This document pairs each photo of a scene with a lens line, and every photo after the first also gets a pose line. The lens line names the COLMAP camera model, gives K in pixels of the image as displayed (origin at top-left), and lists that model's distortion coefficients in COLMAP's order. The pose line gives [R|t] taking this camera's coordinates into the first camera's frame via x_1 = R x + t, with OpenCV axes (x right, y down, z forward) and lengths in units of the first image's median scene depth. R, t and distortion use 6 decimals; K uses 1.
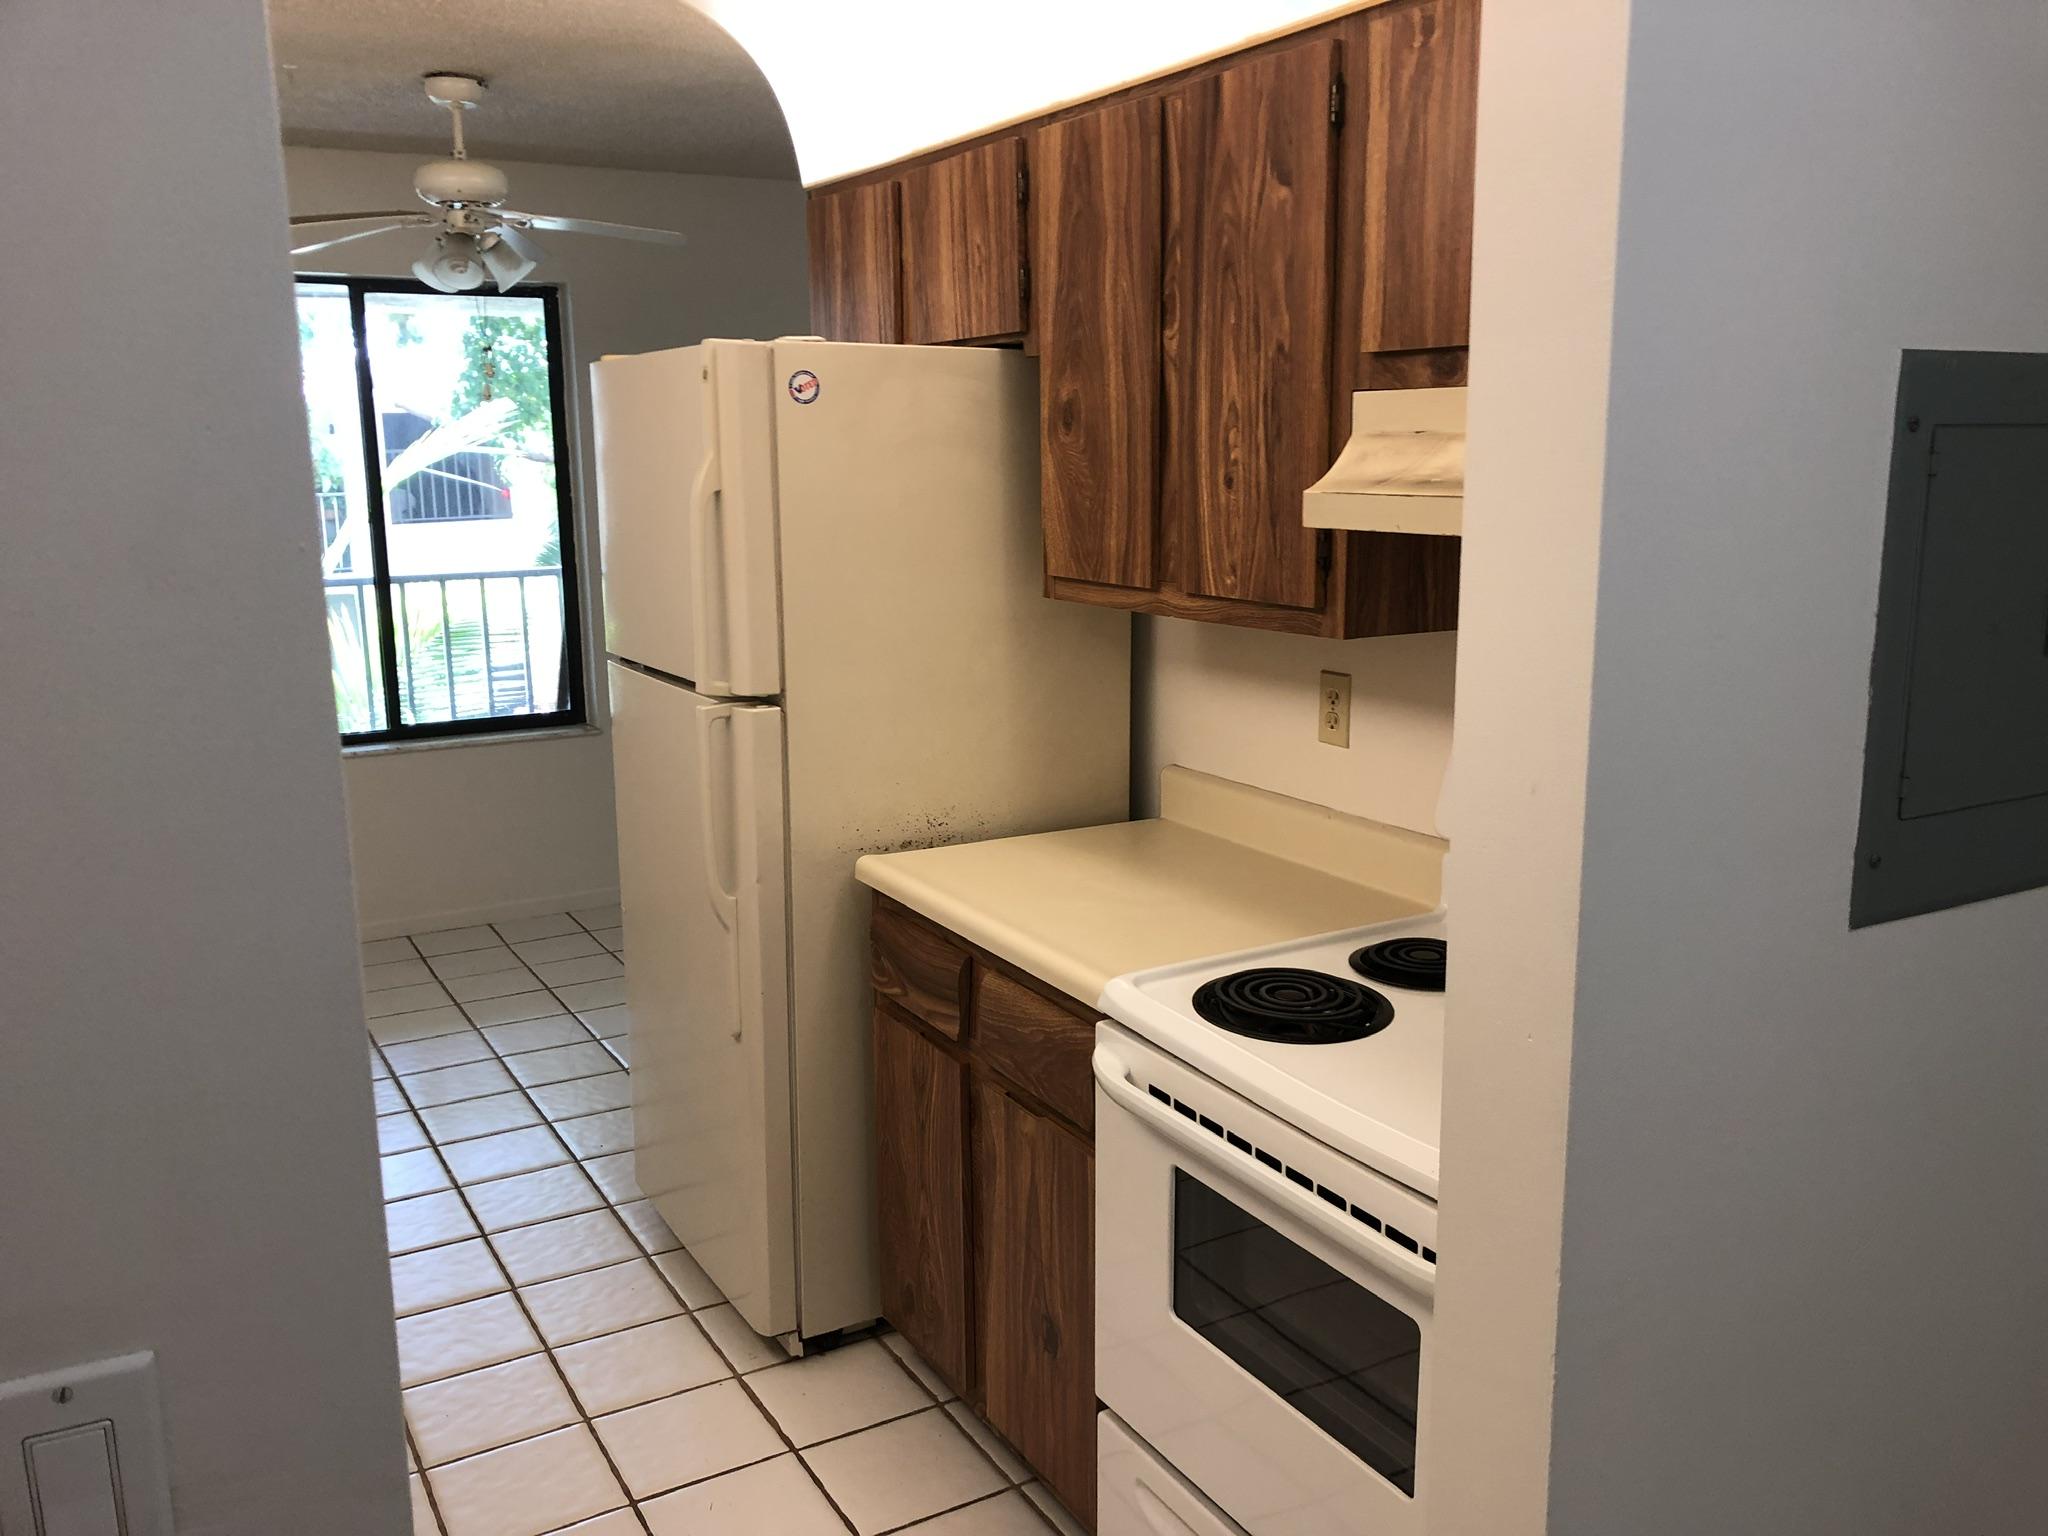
lens RADIAL K [[1691.4, 0, 1029.5], [0, 1691.4, 771.4], [0, 0, 1]] dist [0.020180, 0.001850]
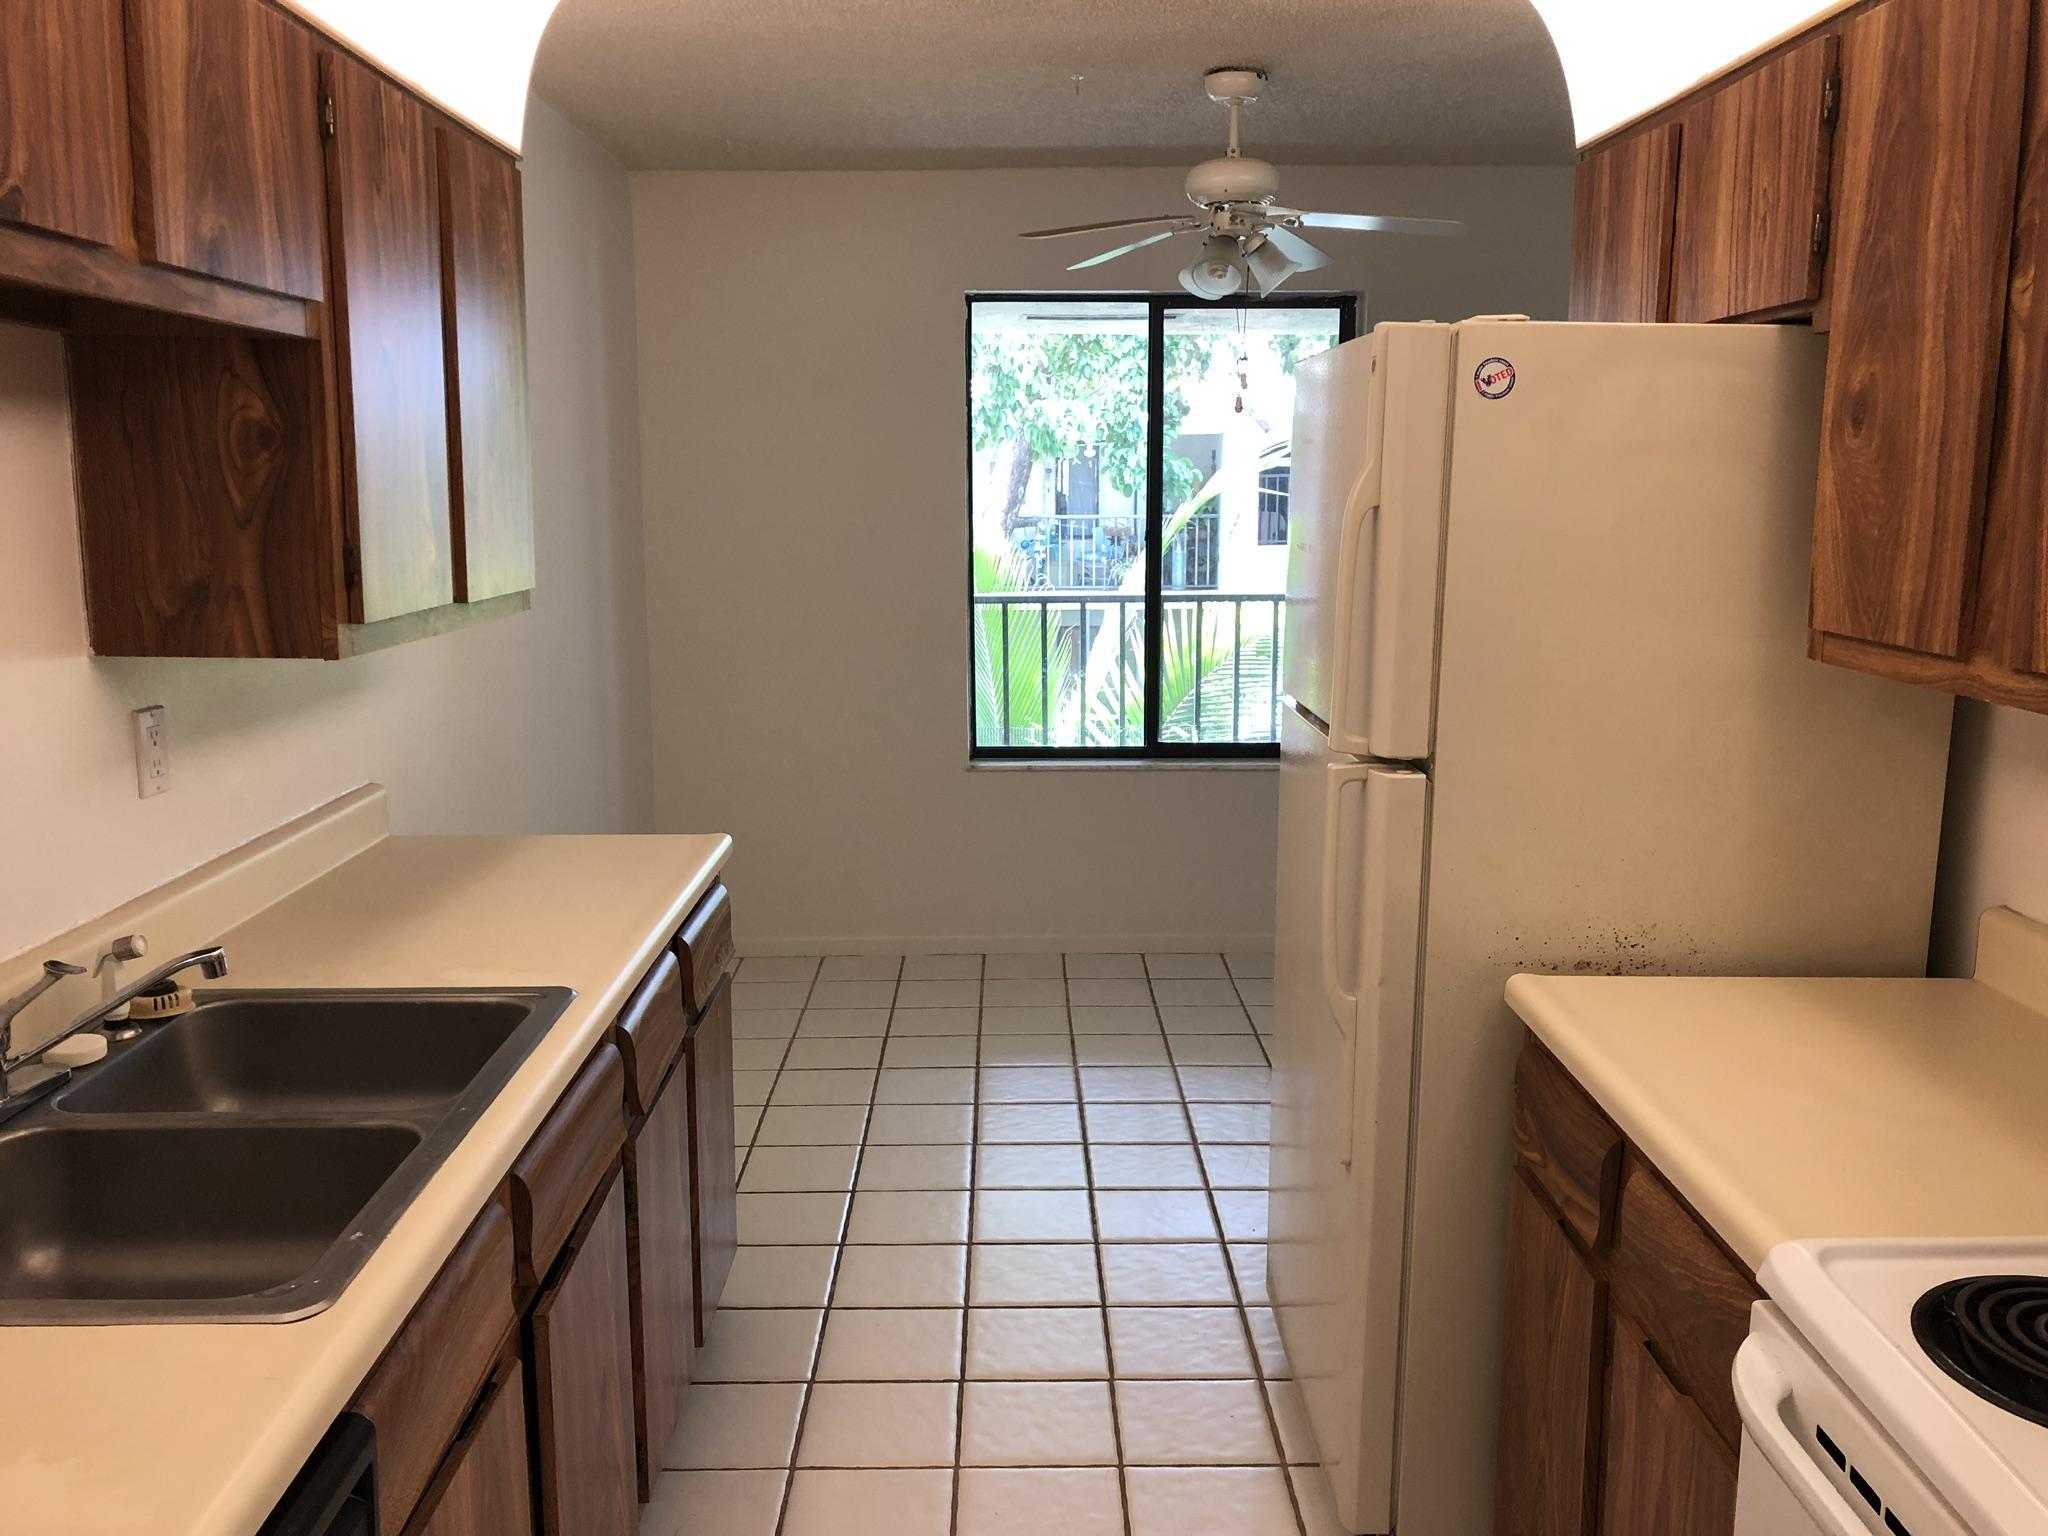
lens RADIAL K [[1691.4, 0, 1014.8], [0, 1691.4, 760.8], [0, 0, 1]] dist [0.020180, 0.001850]
pose [[0.875033, 0.097875, -0.474066, 0.035161], [-0.108728, 0.994061, 0.004542, -0.015615], [0.471695, 0.047570, 0.880478, 0.113099]]
